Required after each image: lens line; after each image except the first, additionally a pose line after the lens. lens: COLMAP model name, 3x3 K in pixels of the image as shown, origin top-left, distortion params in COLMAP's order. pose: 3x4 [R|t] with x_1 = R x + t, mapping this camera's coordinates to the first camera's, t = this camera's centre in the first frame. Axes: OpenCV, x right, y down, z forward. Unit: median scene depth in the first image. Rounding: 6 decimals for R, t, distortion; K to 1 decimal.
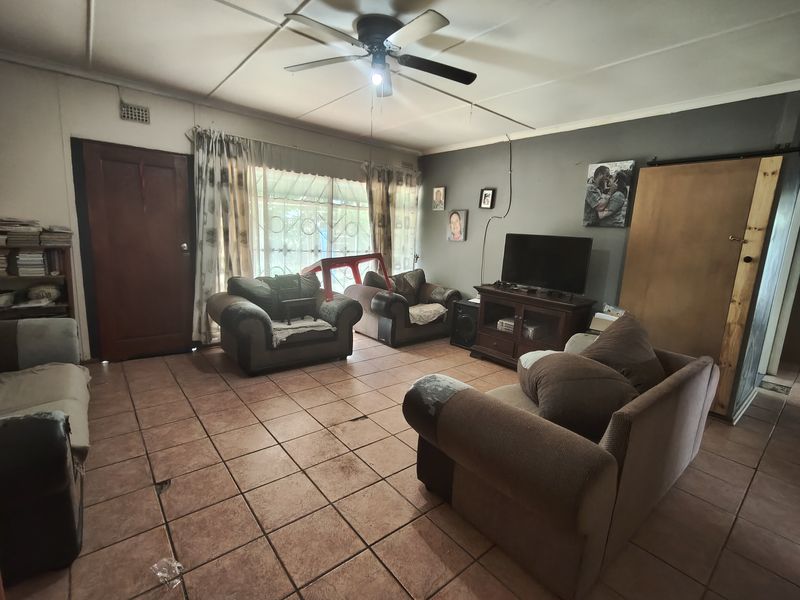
lens RADIAL K [[373.6, 0, 403.3], [0, 373.6, 300.1], [0, 0, 1]] dist [-0.001960, 0.007115]
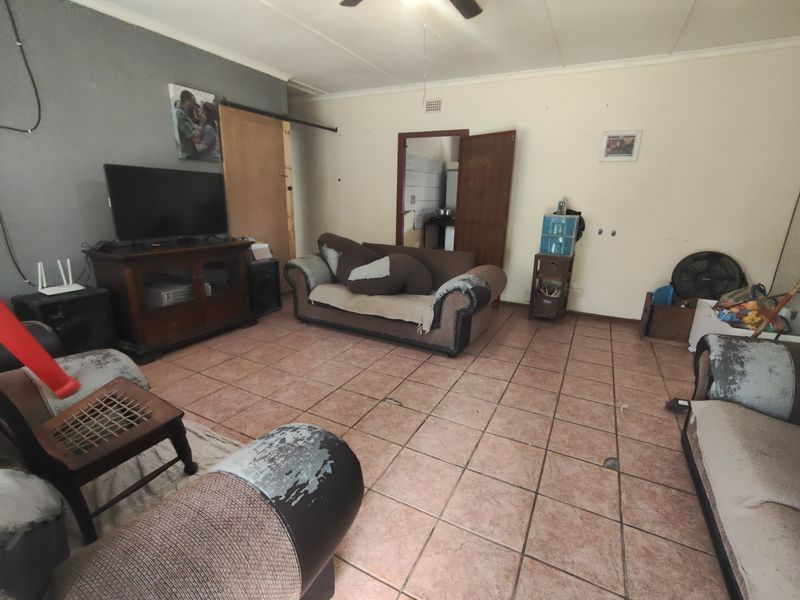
lens RADIAL K [[373.6, 0, 403.3], [0, 373.6, 300.1], [0, 0, 1]] dist [-0.001960, 0.007115]
pose [[-0.379678, -0.312761, 0.870647, -0.637063], [0.121019, 0.916240, 0.381914, -0.177007], [-0.917169, 0.250369, -0.310026, 0.939372]]
